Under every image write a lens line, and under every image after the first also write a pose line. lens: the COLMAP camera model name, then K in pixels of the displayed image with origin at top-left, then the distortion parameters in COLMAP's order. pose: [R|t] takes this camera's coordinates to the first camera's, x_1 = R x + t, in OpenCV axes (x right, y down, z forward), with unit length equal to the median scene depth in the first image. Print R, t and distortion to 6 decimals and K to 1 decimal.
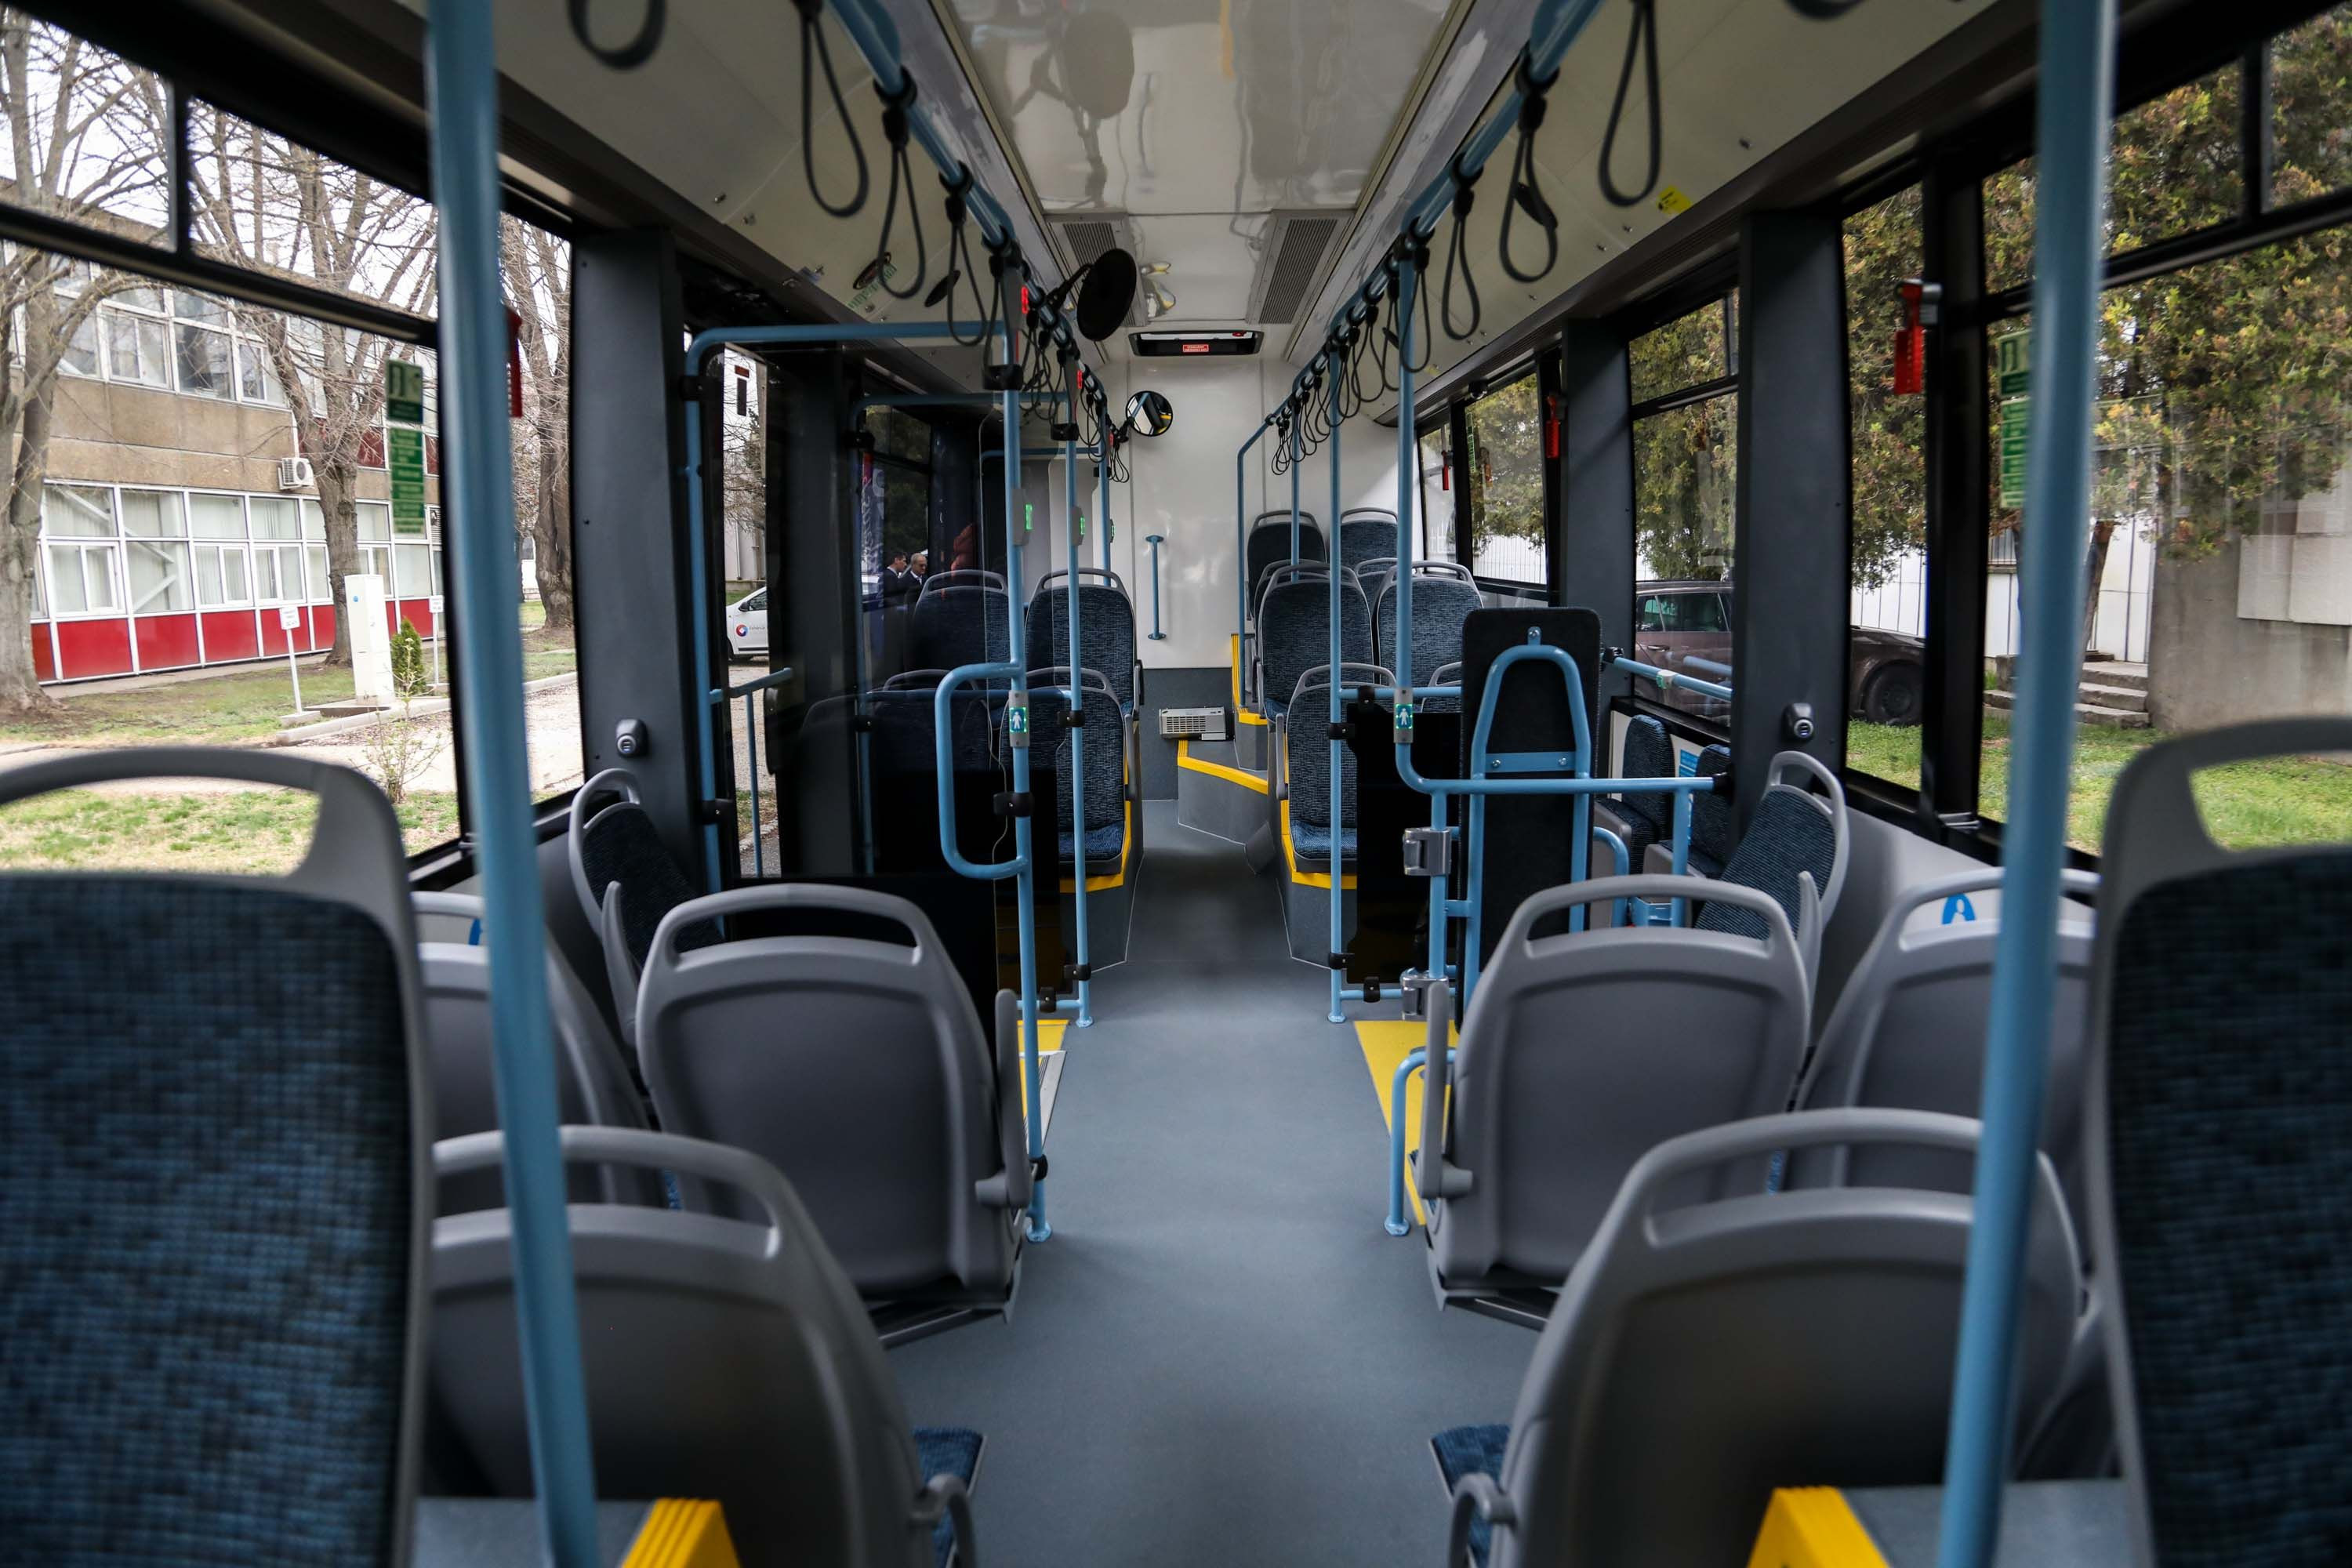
lens RADIAL K [[1580.4, 0, 1190.1], [0, 1580.4, 779.4], [0, 0, 1]] dist [-0.118769, 0.054671]
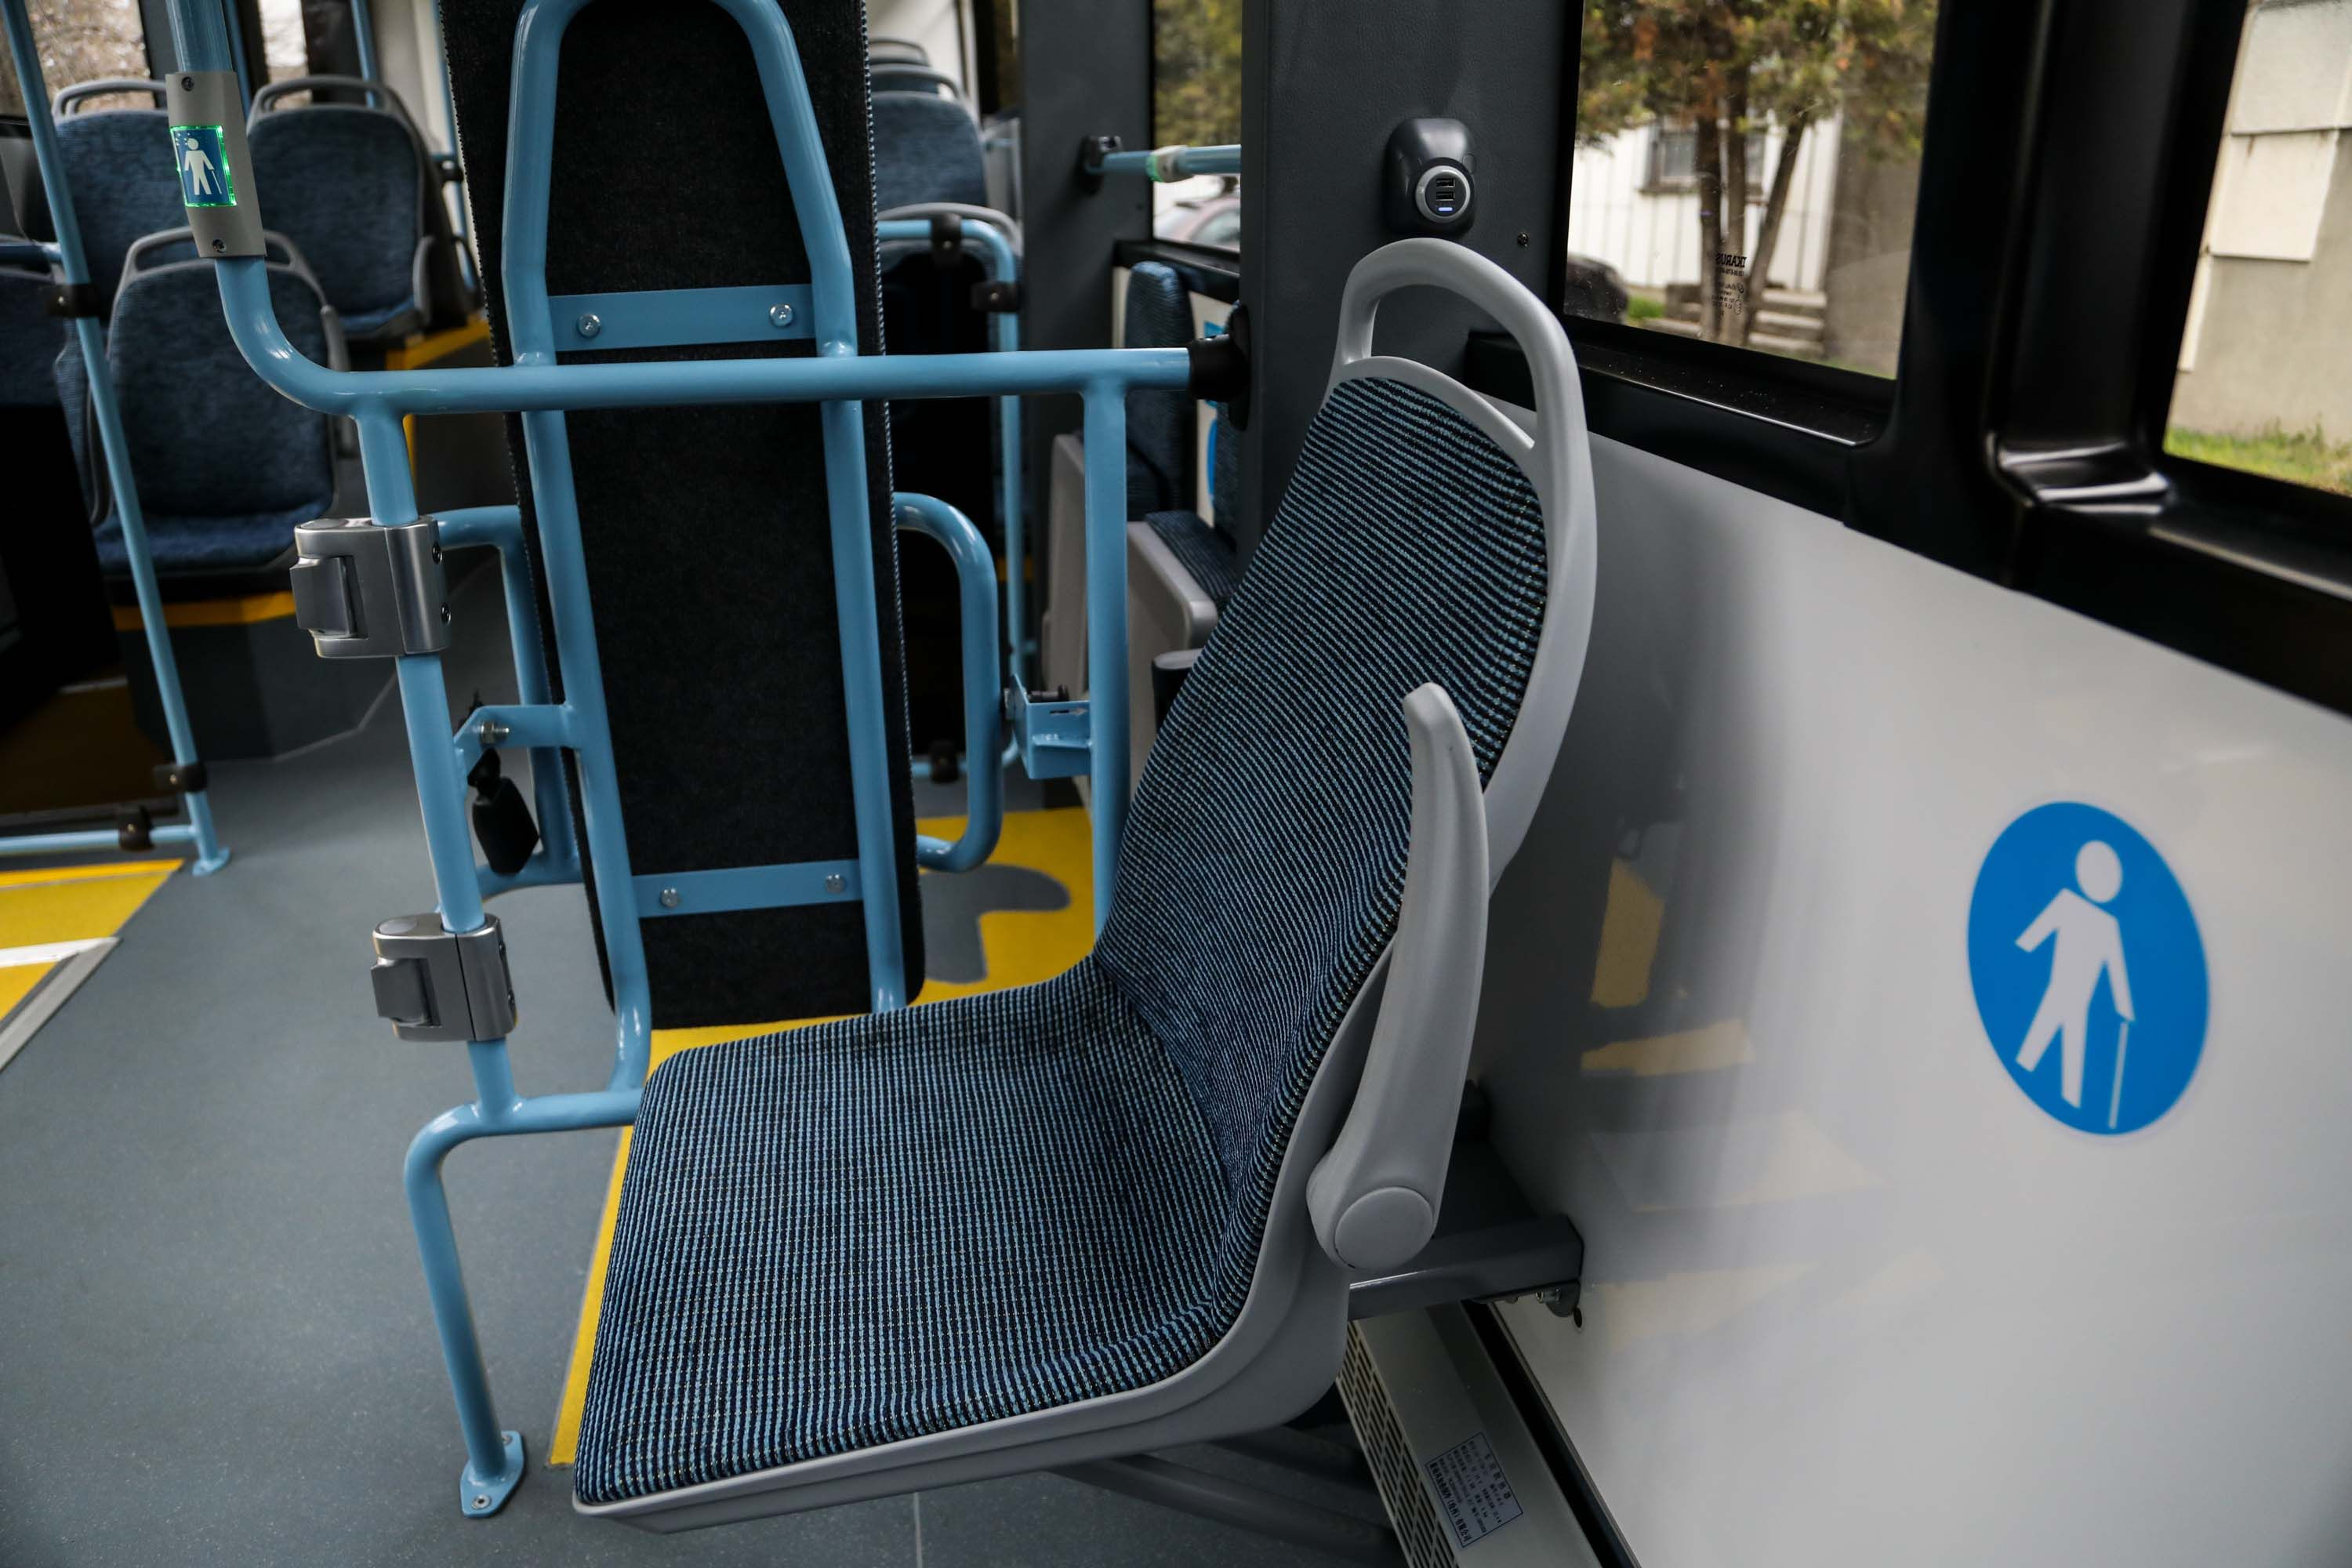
lens RADIAL K [[1580.4, 0, 1187.1], [0, 1580.4, 794.8], [0, 0, 1]] dist [-0.118769, 0.054671]
pose [[0.978343, -0.058962, 0.198417, 0.169193], [0.012172, 0.973300, 0.229212, 0.010414], [-0.206634, -0.221833, 0.952939, 0.420982]]
